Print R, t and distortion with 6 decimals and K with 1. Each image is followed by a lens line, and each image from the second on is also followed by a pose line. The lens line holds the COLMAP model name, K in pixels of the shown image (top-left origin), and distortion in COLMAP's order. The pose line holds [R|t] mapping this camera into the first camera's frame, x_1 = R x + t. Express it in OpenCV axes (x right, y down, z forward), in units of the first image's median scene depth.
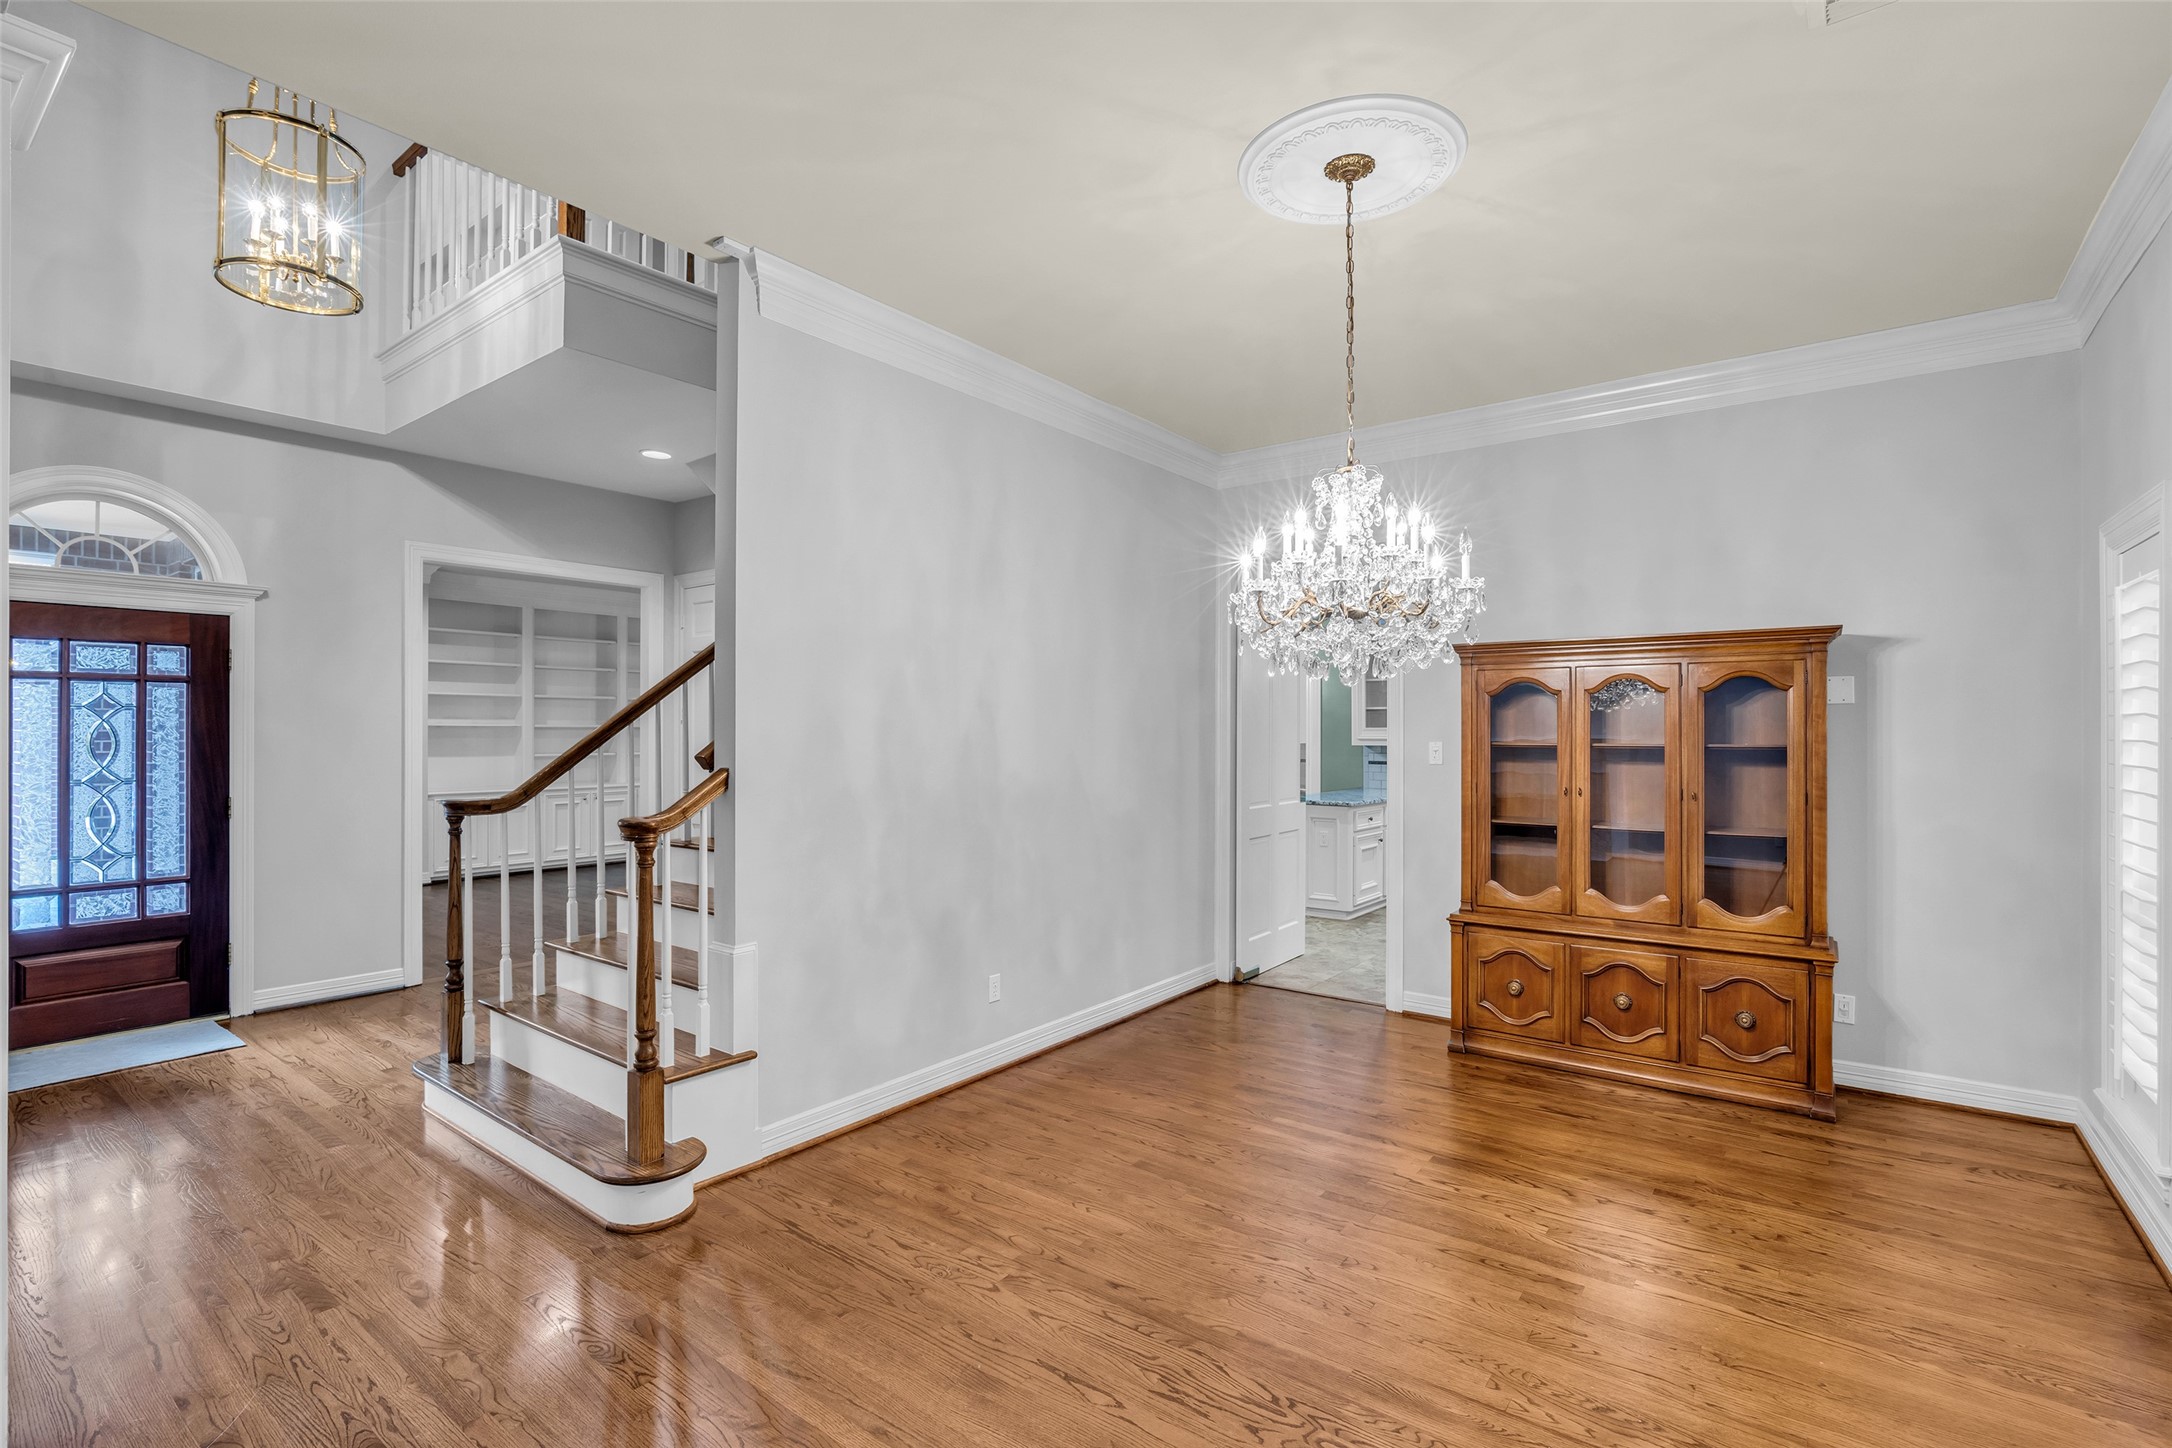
lens RADIAL K [[995.1, 0, 1087.4], [0, 995.1, 740.8], [0, 0, 1]] dist [-0.020221, 0.004142]
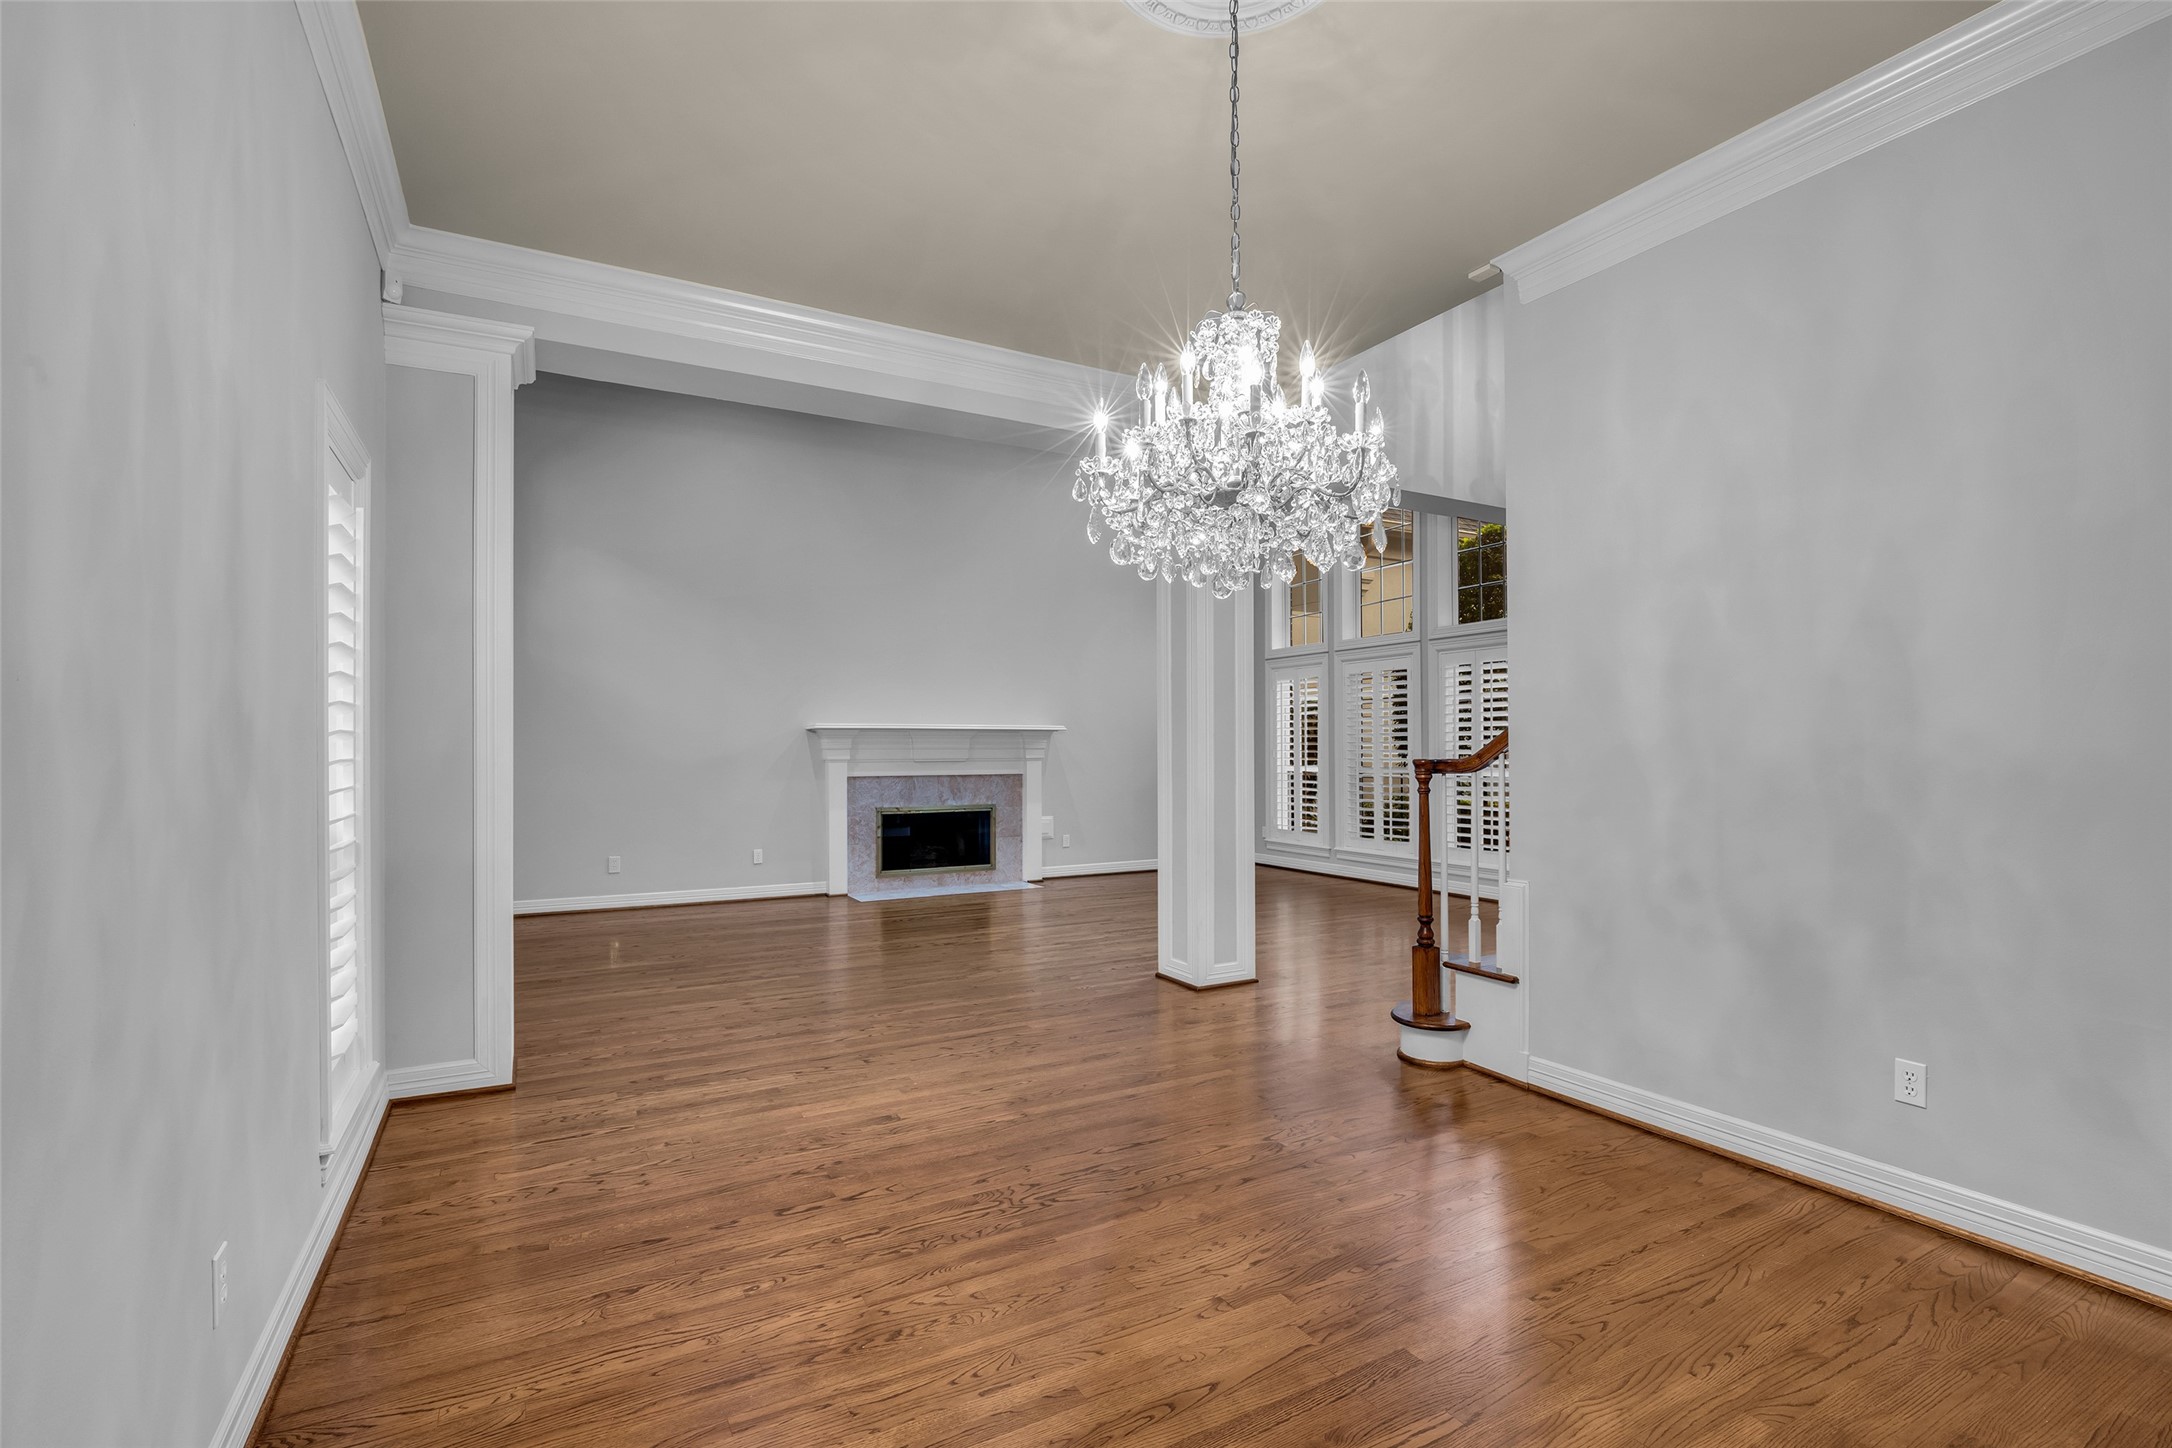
lens RADIAL K [[995.1, 0, 1087.4], [0, 995.1, 740.8], [0, 0, 1]] dist [-0.020221, 0.004142]
pose [[-0.398686, -0.007471, -0.917057, 0.698164], [-0.008447, 0.999954, -0.004473, 0.047497], [0.917049, 0.005963, -0.398730, 0.806398]]
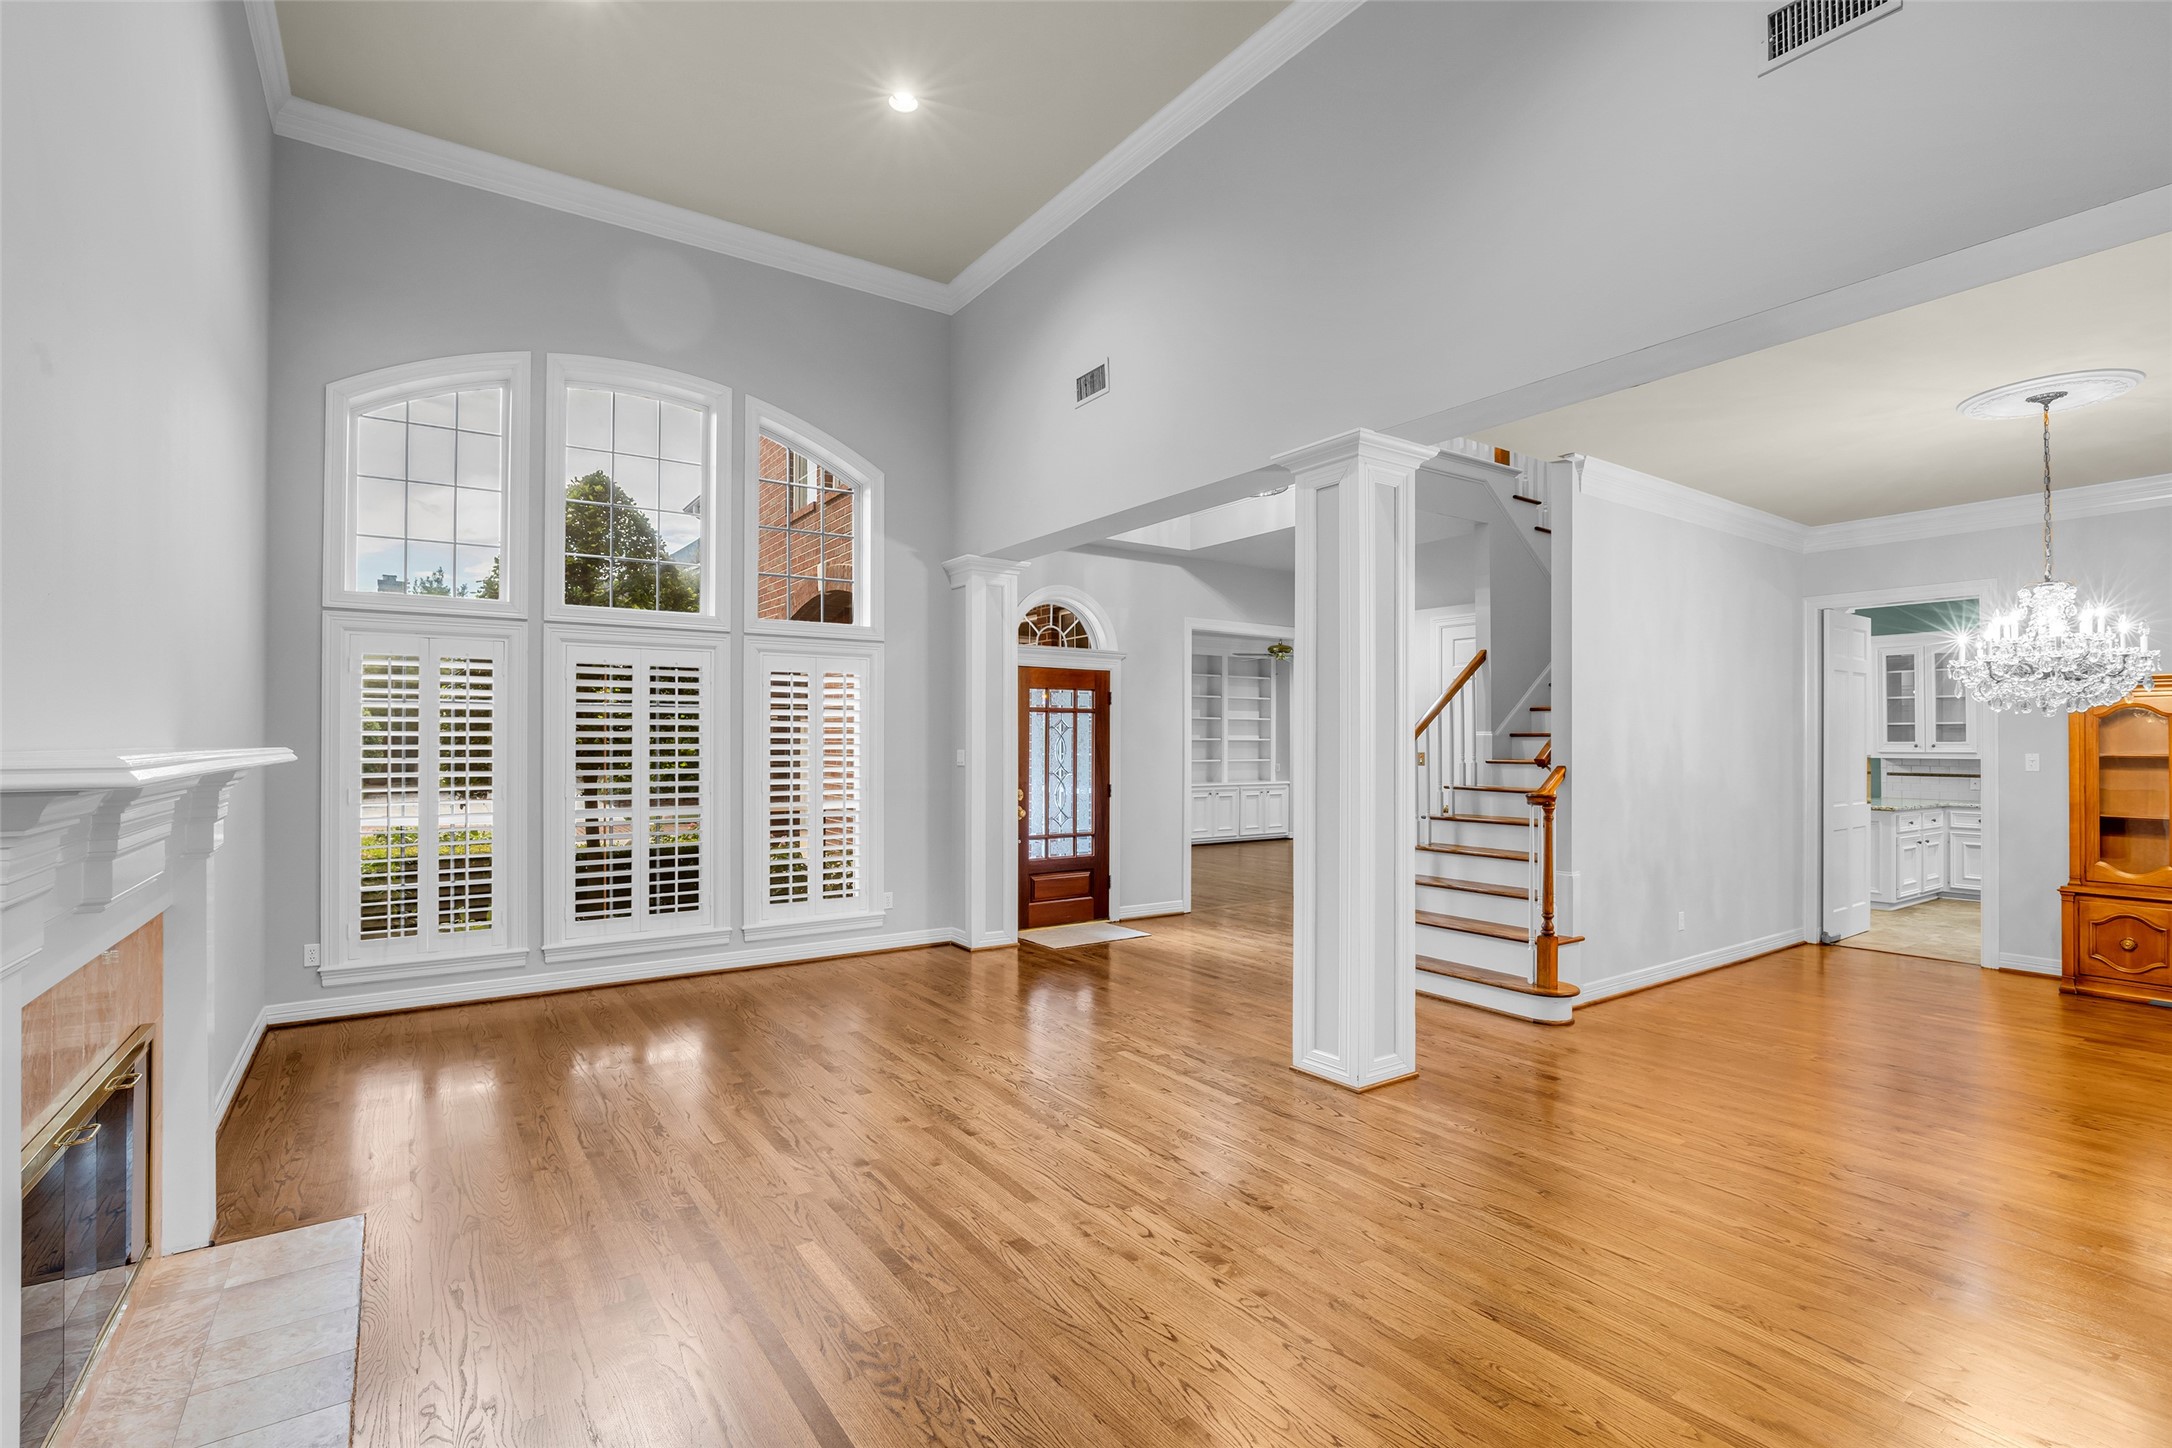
lens RADIAL K [[995.1, 0, 1087.4], [0, 995.1, 740.8], [0, 0, 1]] dist [-0.020221, 0.004142]
pose [[0.950178, 0.001381, -0.311704, -0.438565], [-0.005226, 0.999920, -0.011501, 0.006238], [0.311663, 0.012557, 0.950110, -0.605186]]
